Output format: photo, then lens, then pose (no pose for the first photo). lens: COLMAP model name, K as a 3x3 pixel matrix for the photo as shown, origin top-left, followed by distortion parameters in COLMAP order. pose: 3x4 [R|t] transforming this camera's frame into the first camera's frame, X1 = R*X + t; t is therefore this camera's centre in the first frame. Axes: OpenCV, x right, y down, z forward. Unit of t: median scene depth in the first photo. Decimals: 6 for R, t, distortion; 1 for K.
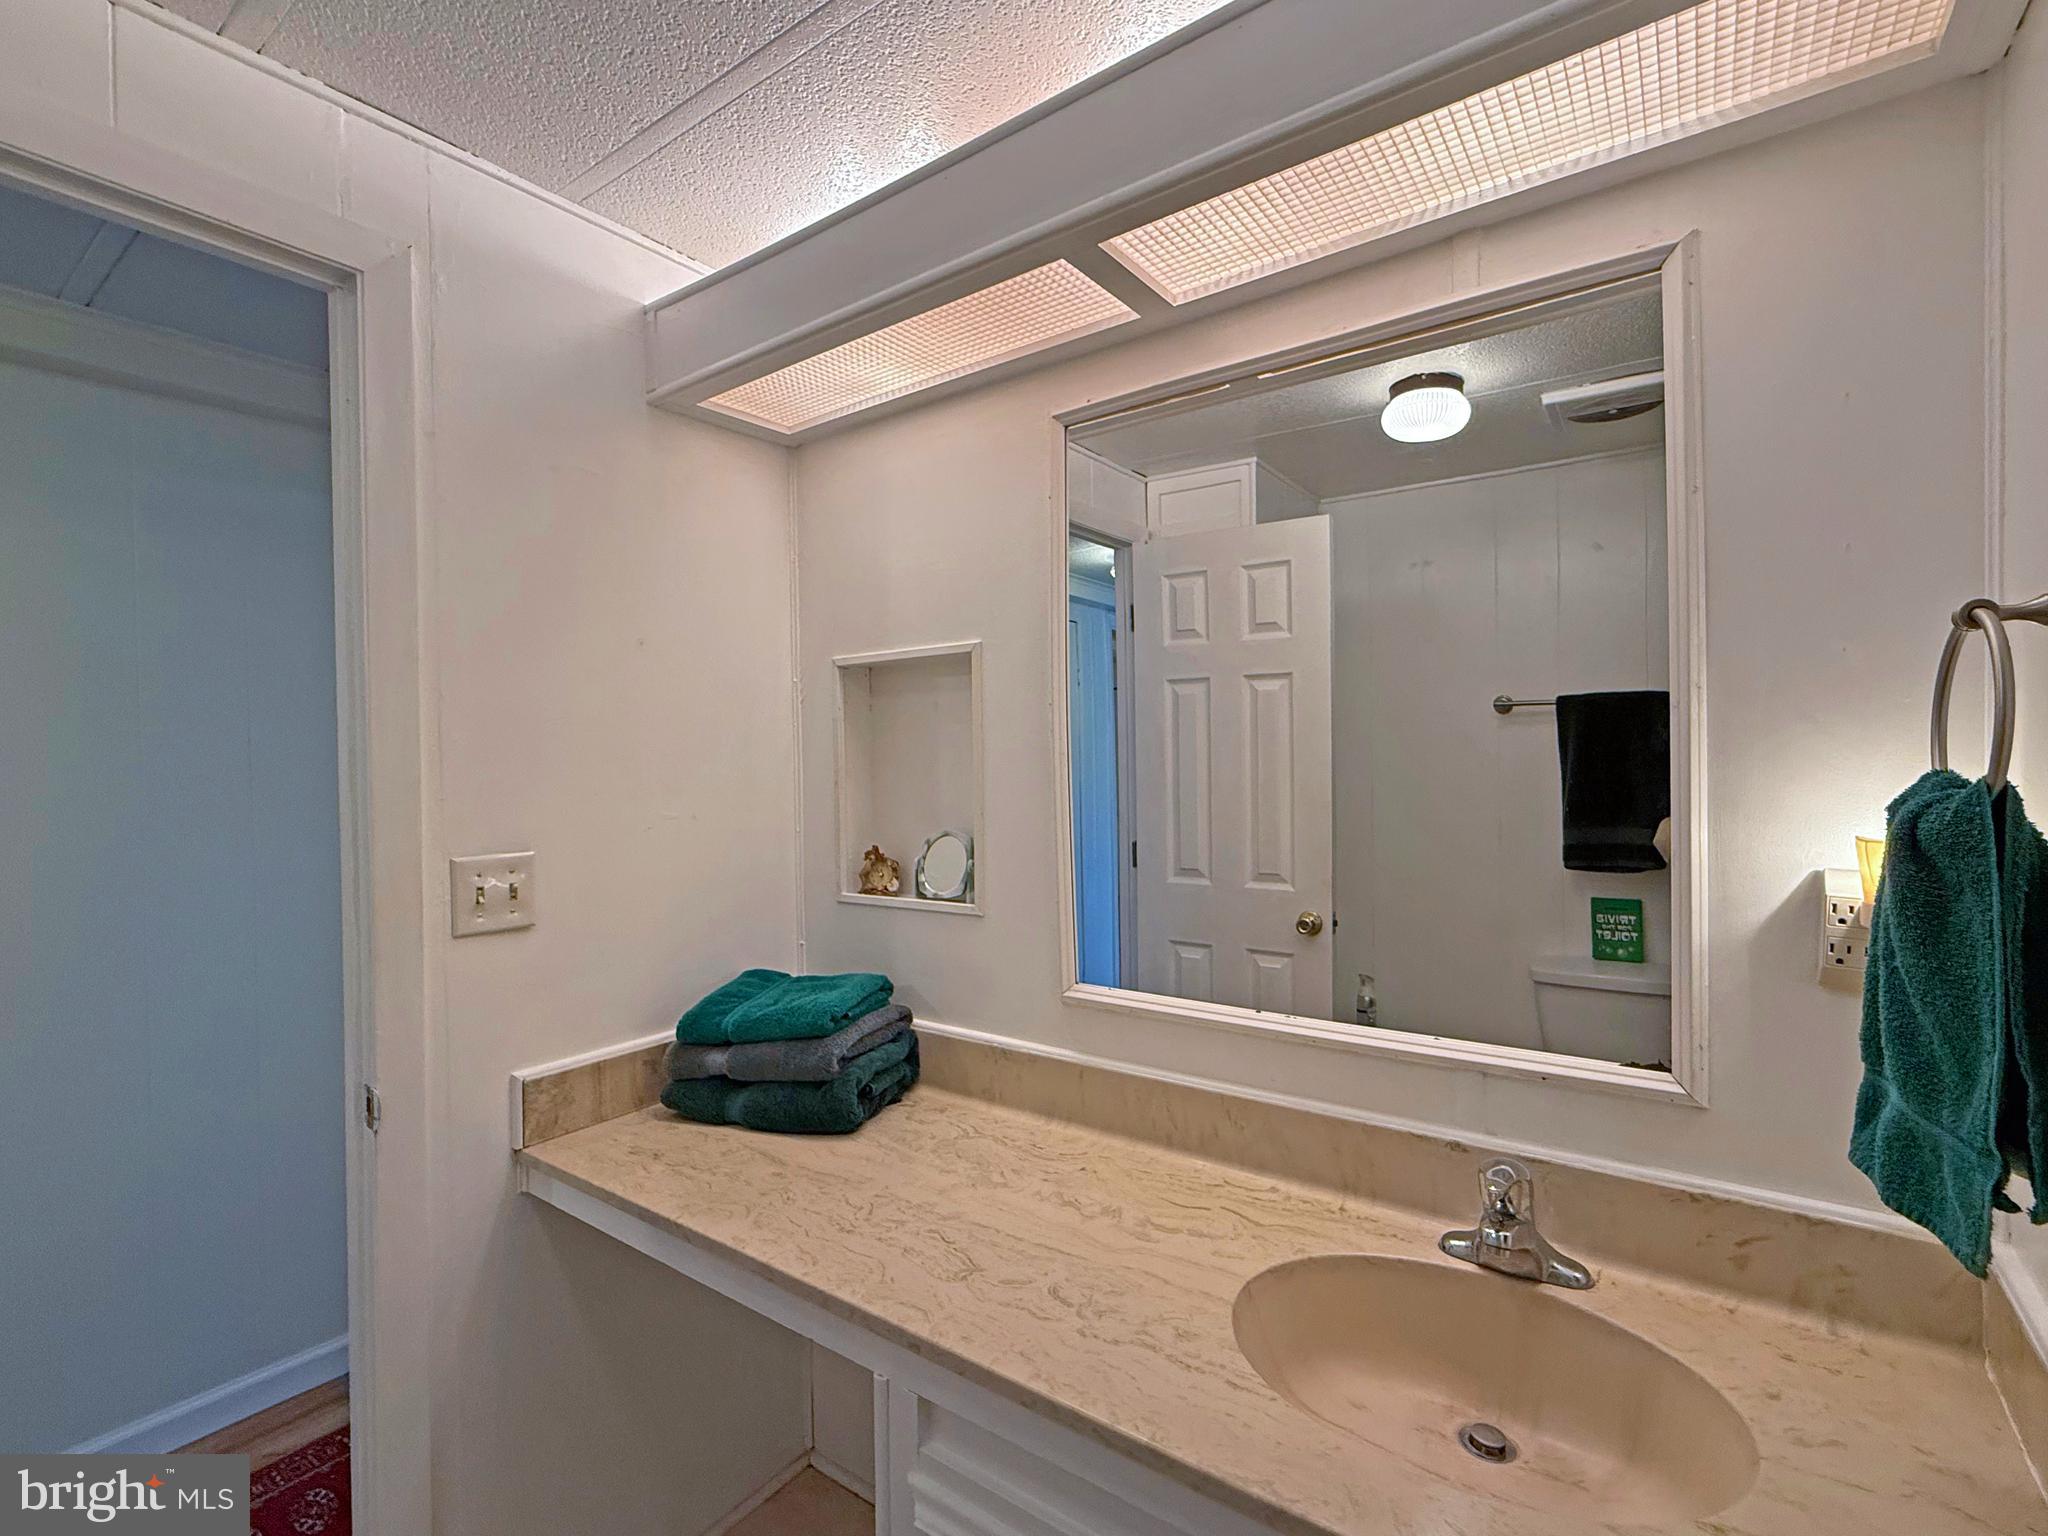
lens RADIAL K [[958.1, 0, 1024.0], [0, 958.1, 768.0], [0, 0, 1]] dist [0.008445, -0.000260]
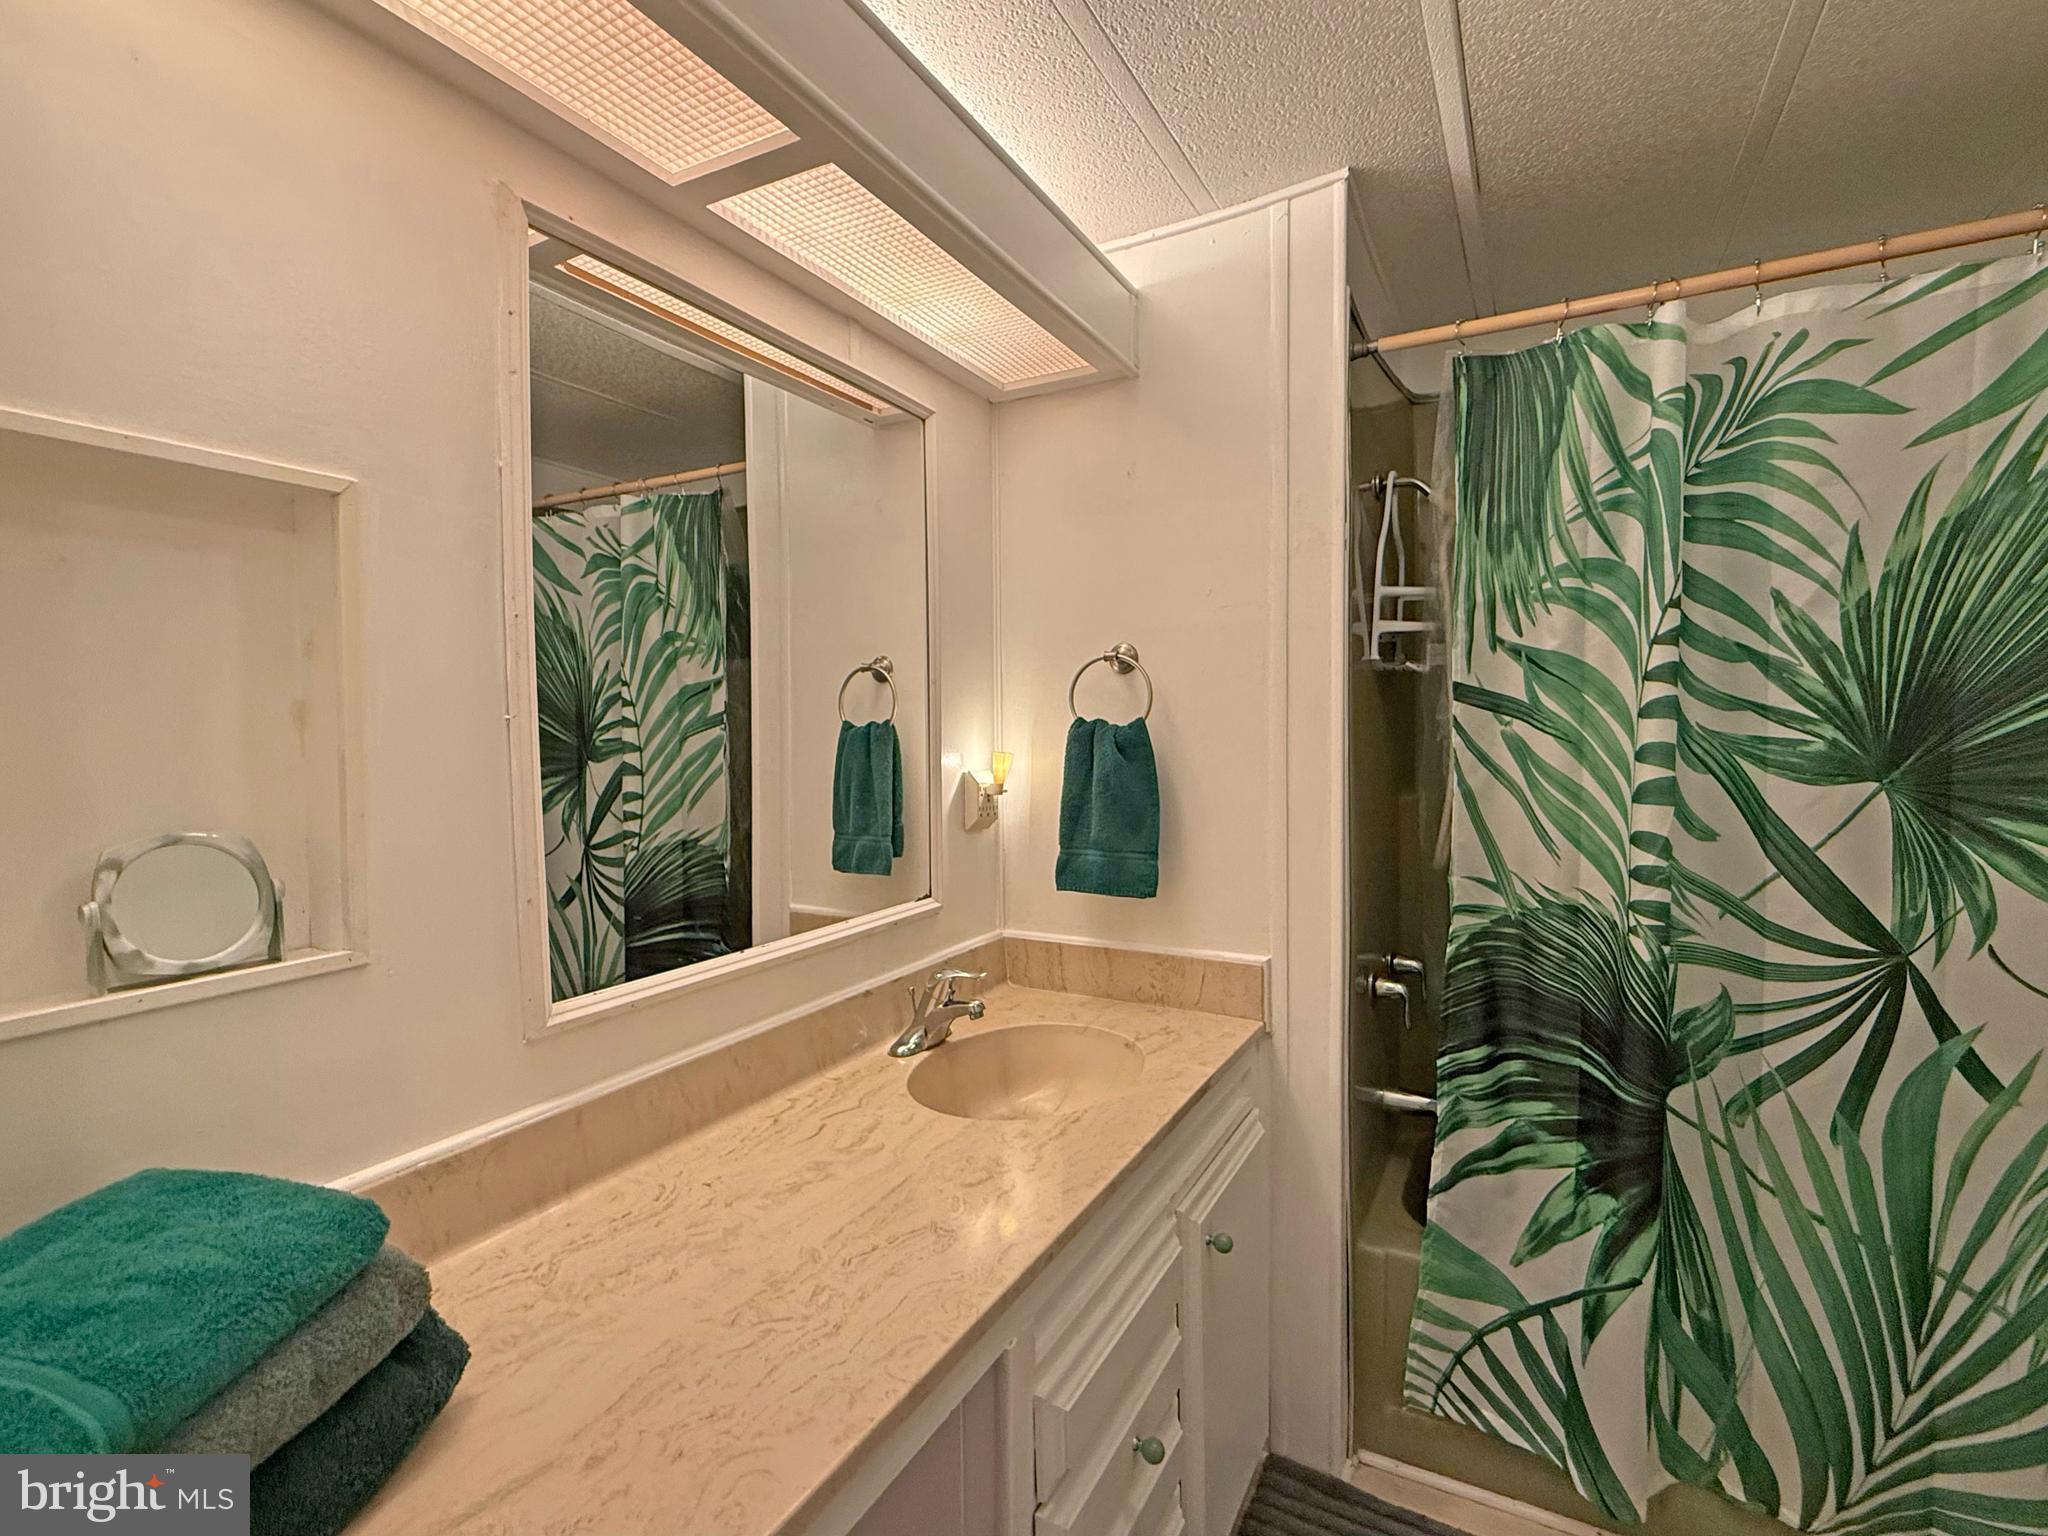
lens RADIAL K [[958.1, 0, 1024.0], [0, 958.1, 768.0], [0, 0, 1]] dist [0.008445, -0.000260]
pose [[-0.138022, -0.022237, 0.990179, -0.837320], [0.020531, 0.999469, 0.025308, 0.039390], [-0.990216, 0.023823, -0.137492, 0.869868]]
